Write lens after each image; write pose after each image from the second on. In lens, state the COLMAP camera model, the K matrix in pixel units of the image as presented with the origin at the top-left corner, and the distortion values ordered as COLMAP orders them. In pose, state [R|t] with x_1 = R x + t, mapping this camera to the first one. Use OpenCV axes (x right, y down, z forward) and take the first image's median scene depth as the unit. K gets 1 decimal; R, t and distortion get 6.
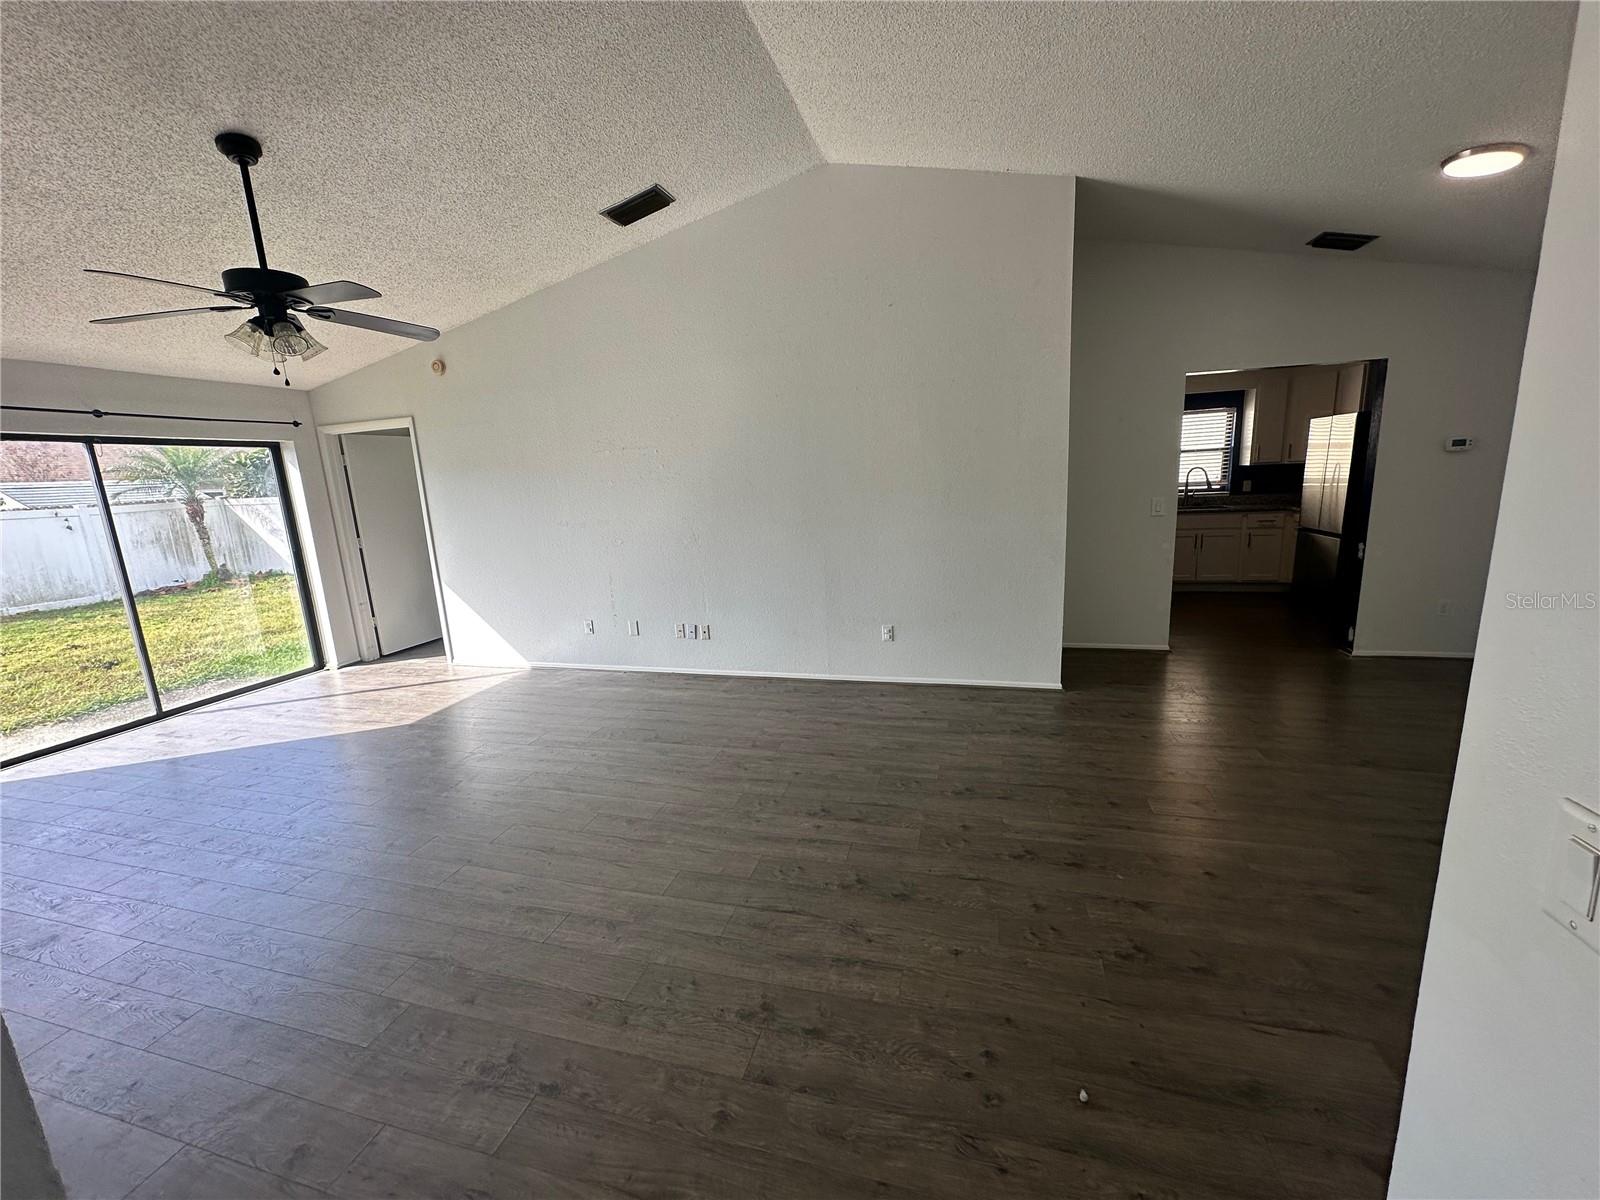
lens RADIAL K [[635.9, 0, 801.0], [0, 635.9, 600.9], [0, 0, 1]] dist [-0.002000, 0.000017]
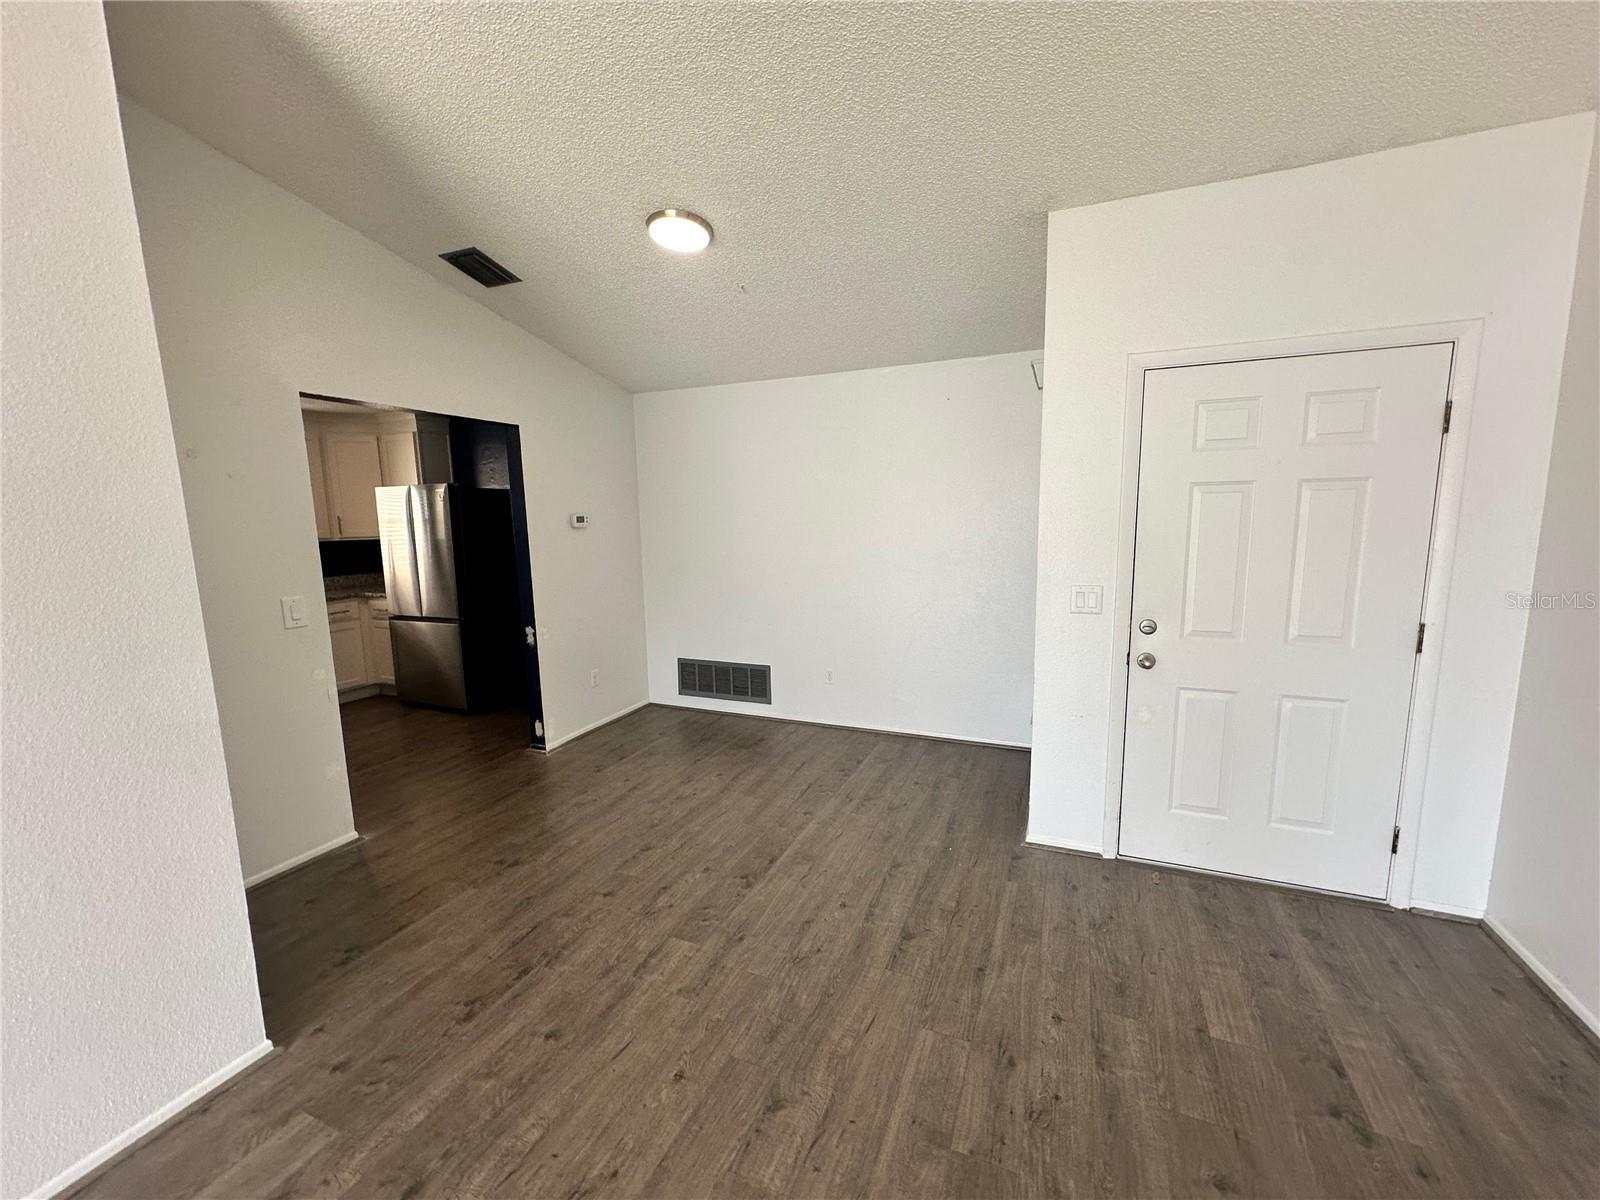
lens RADIAL K [[635.9, 0, 799.9], [0, 635.9, 602.8], [0, 0, 1]] dist [-0.002000, 0.000017]
pose [[0.130743, -0.093915, 0.986958, 0.062396], [0.210203, 0.975496, 0.064979, -0.114693], [-0.968876, 0.198966, 0.147281, 0.554040]]
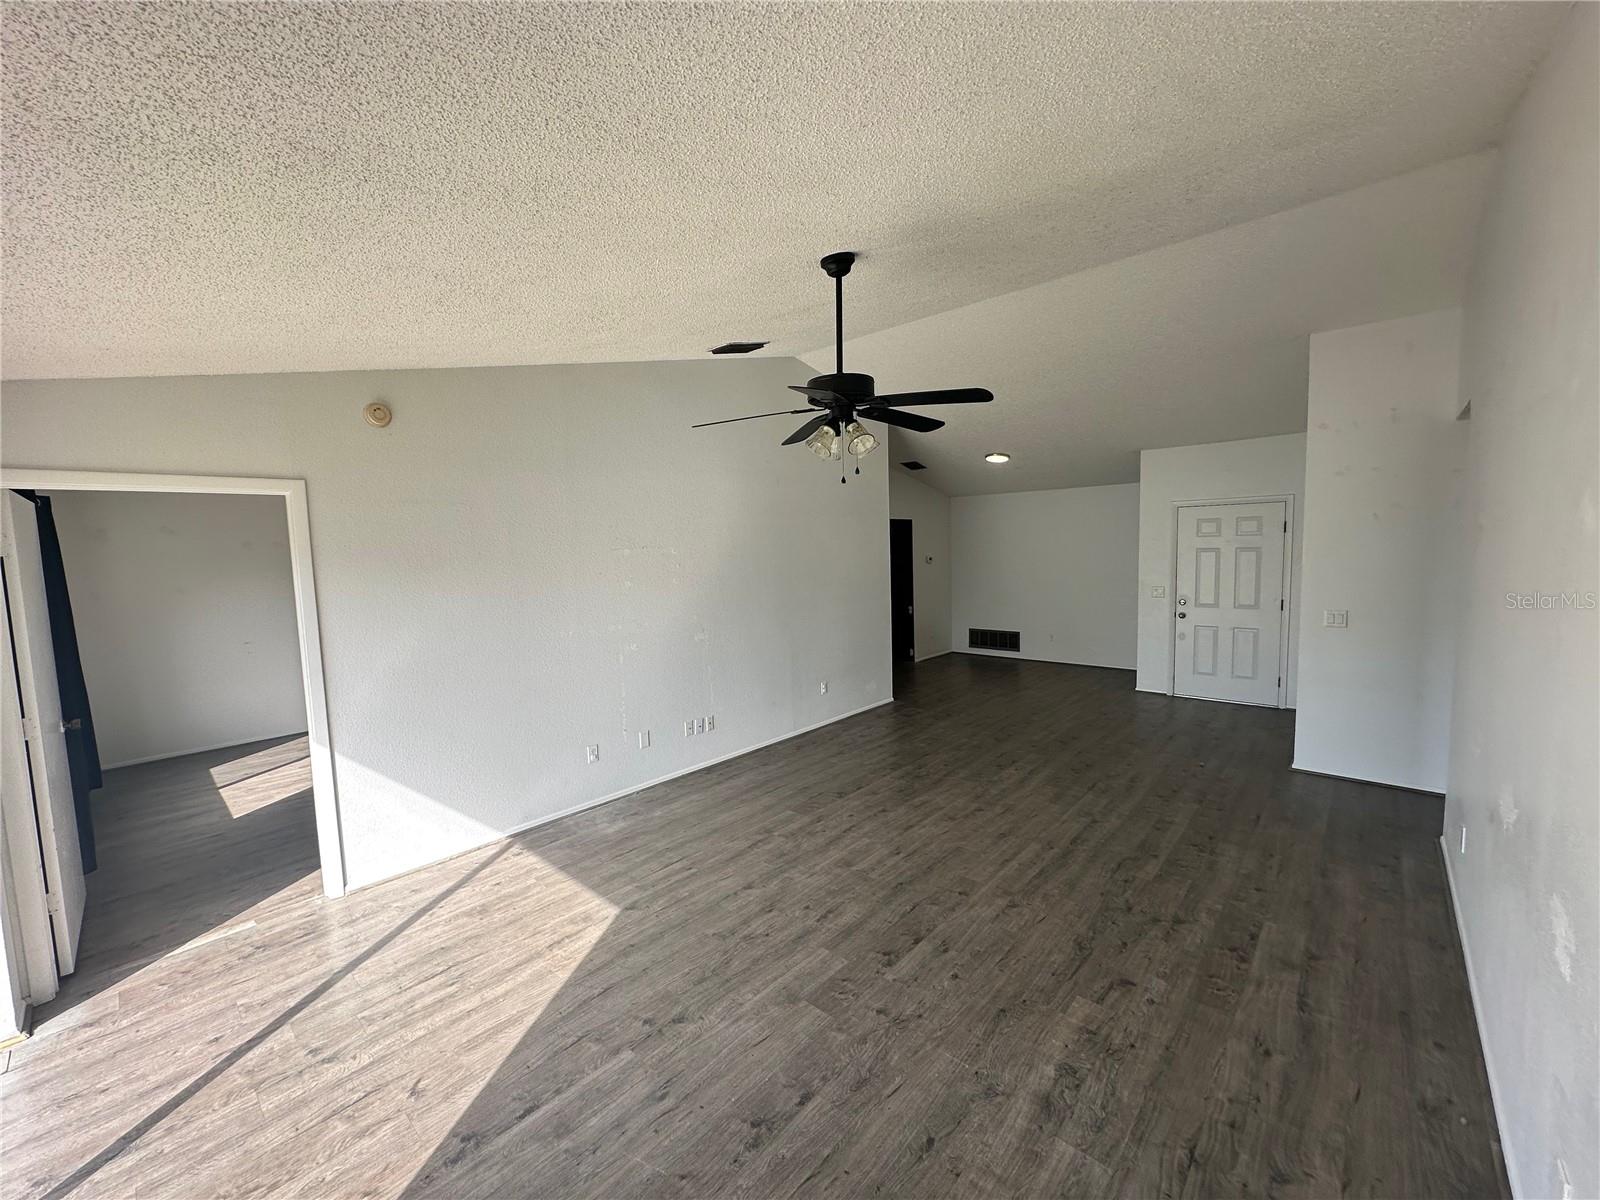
lens RADIAL K [[635.9, 0, 802.4], [0, 635.9, 602.1], [0, 0, 1]] dist [-0.002000, 0.000017]
pose [[0.443475, -0.041183, 0.895340, -1.212049], [0.183148, 0.982030, -0.045545, -0.084216], [-0.877375, 0.184178, 0.443048, 0.451128]]
